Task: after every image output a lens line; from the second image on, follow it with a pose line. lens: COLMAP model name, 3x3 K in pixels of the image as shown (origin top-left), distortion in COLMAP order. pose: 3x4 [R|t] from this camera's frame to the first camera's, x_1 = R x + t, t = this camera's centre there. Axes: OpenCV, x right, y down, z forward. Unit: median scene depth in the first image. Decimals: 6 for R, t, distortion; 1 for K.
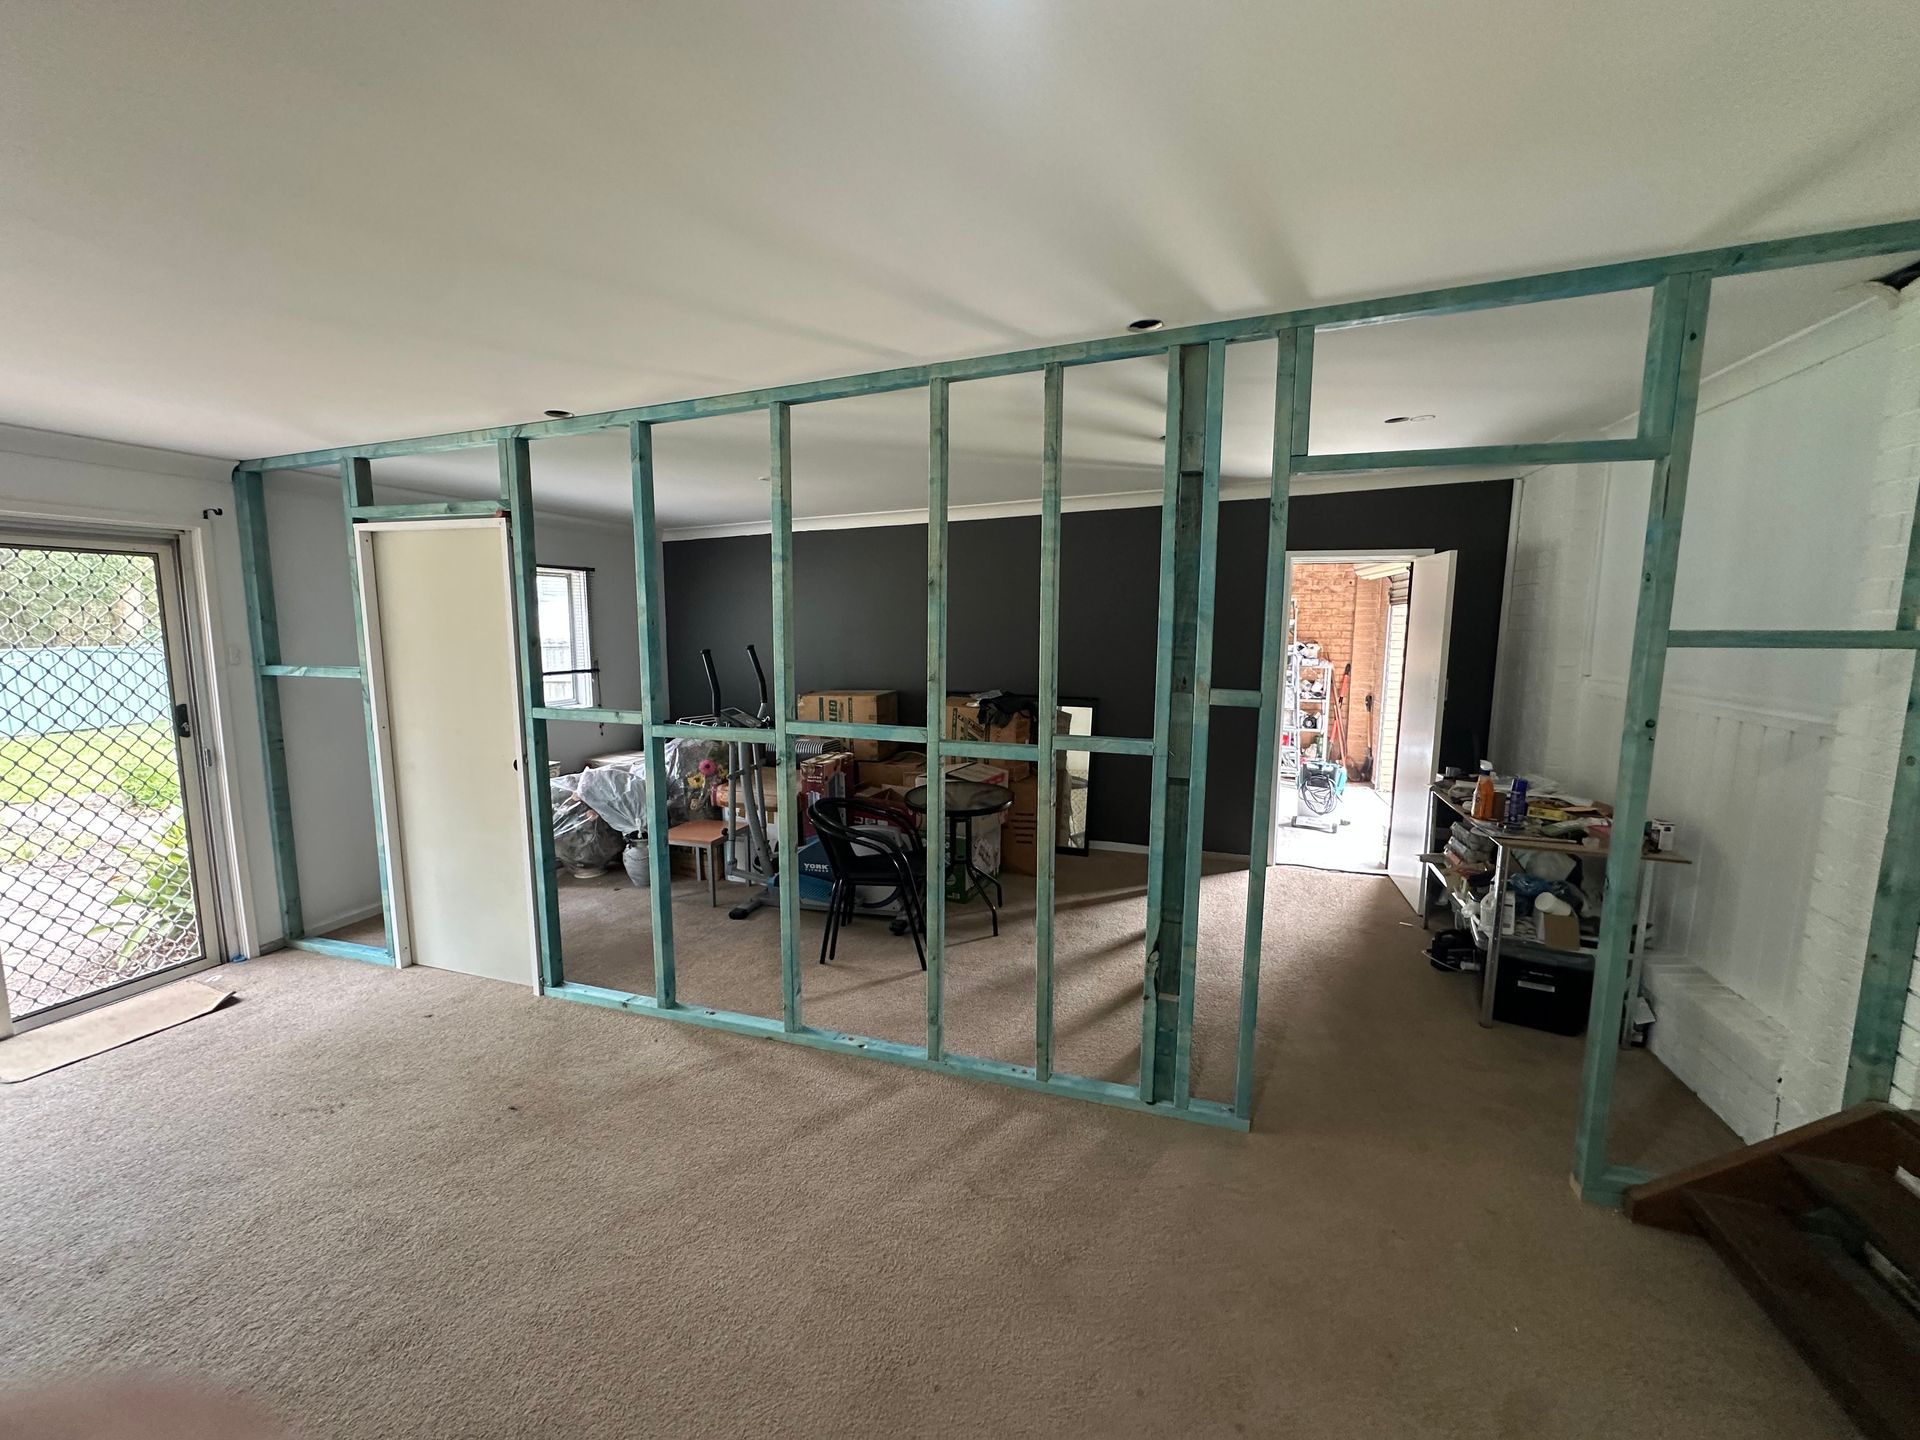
lens RADIAL K [[766.5, 0, 960.0], [0, 766.5, 720.0], [0, 0, 1]] dist [-0.001966, 0.000488]
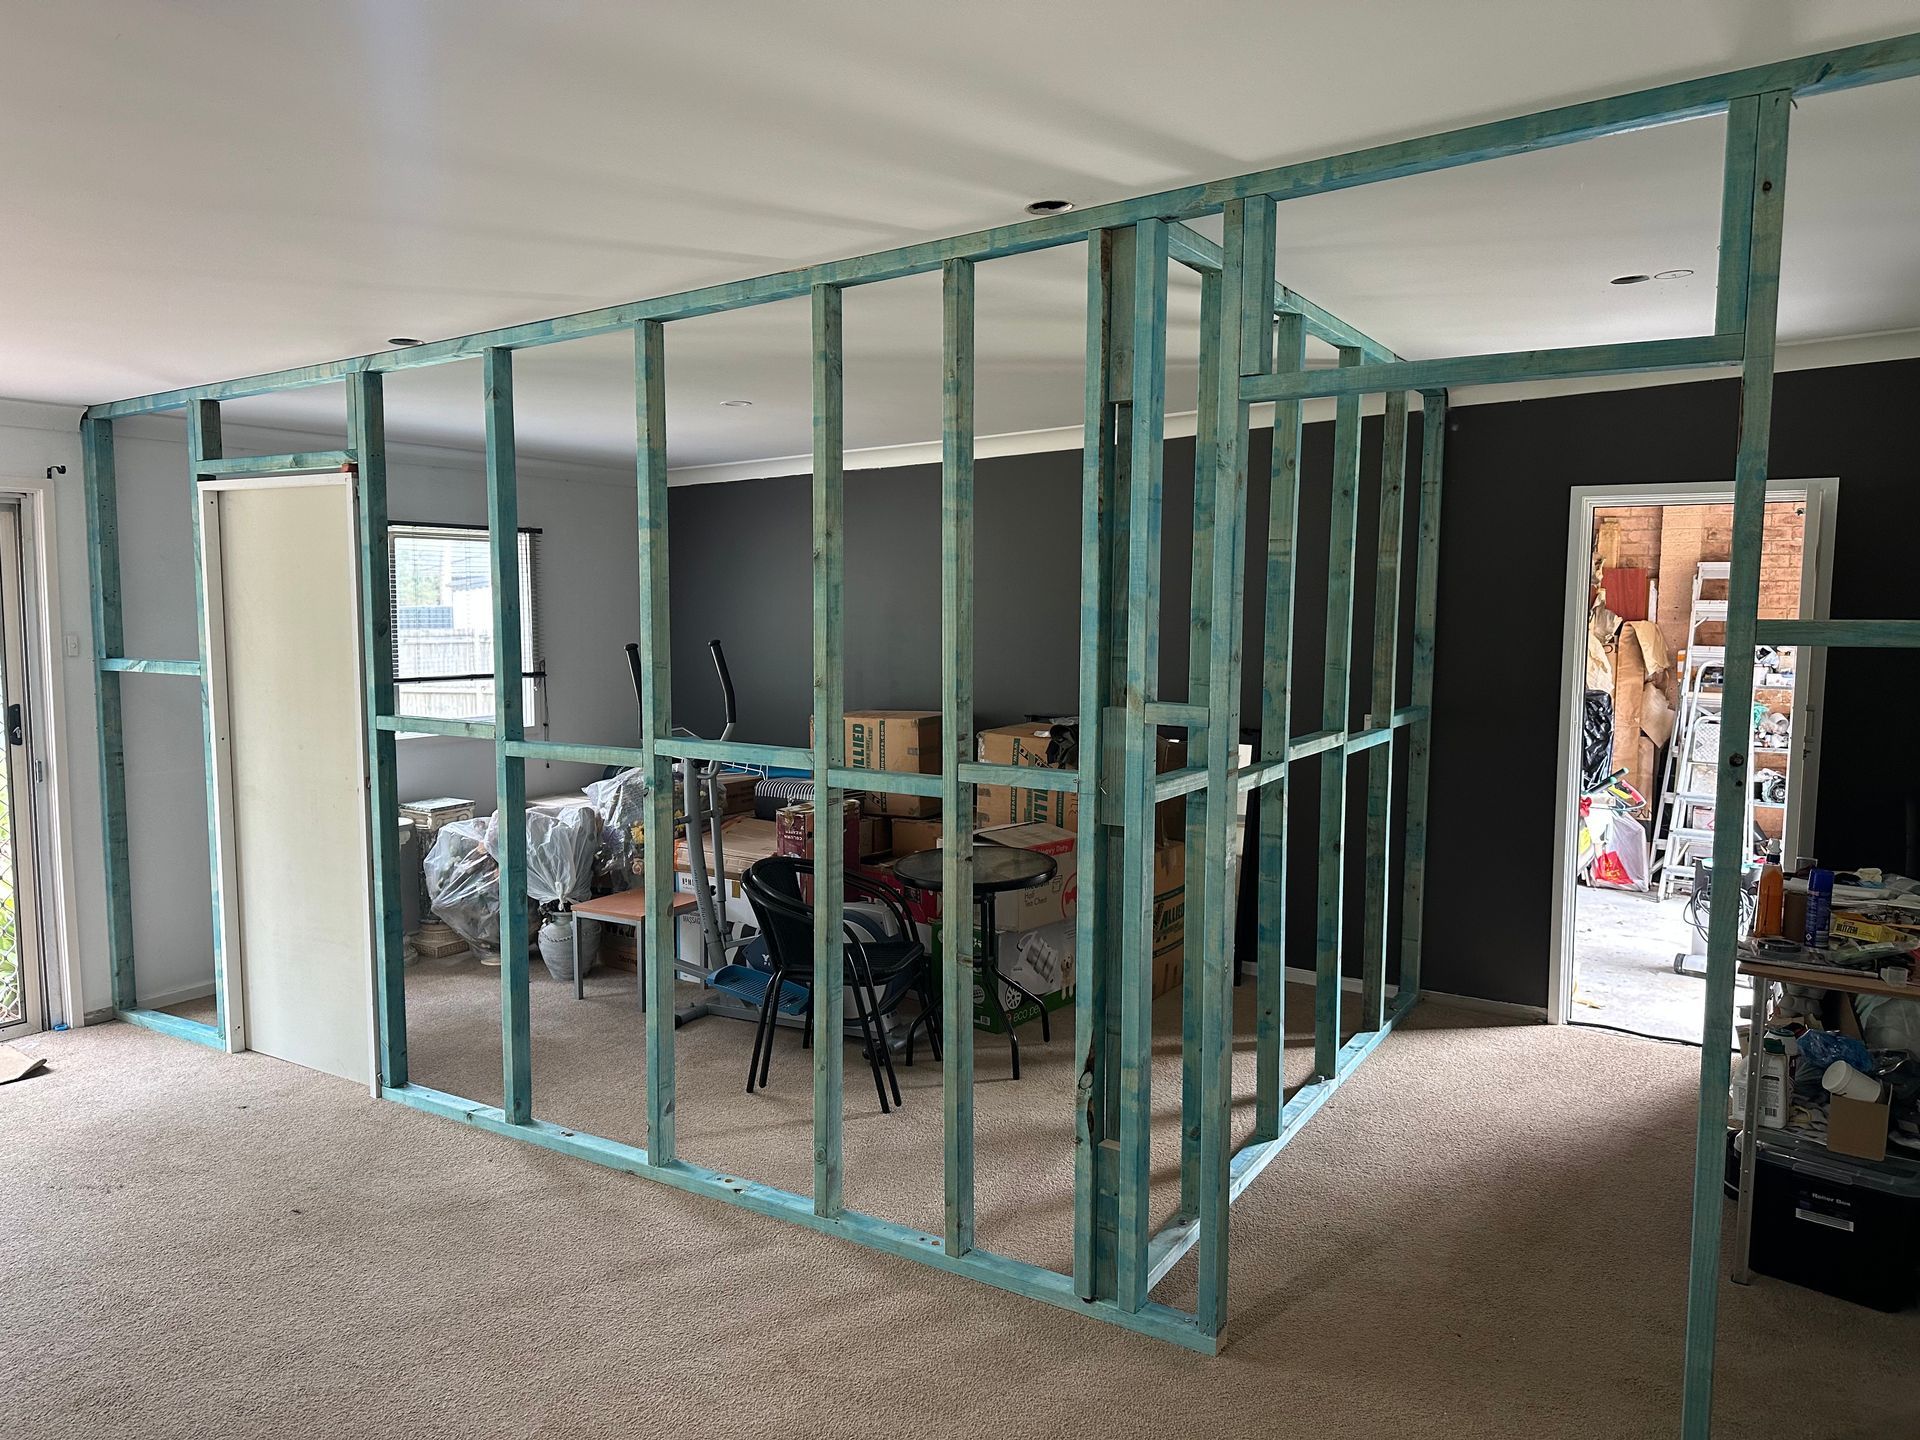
lens RADIAL K [[1348.3, 0, 960.7], [0, 1348.3, 733.7], [0, 0, 1]] dist [0.065518, -0.082405]
pose [[0.971529, 0.023704, -0.235731, 0.318578], [-0.031432, 0.999083, -0.029078, 0.022057], [0.234825, 0.035660, 0.971383, -0.183542]]
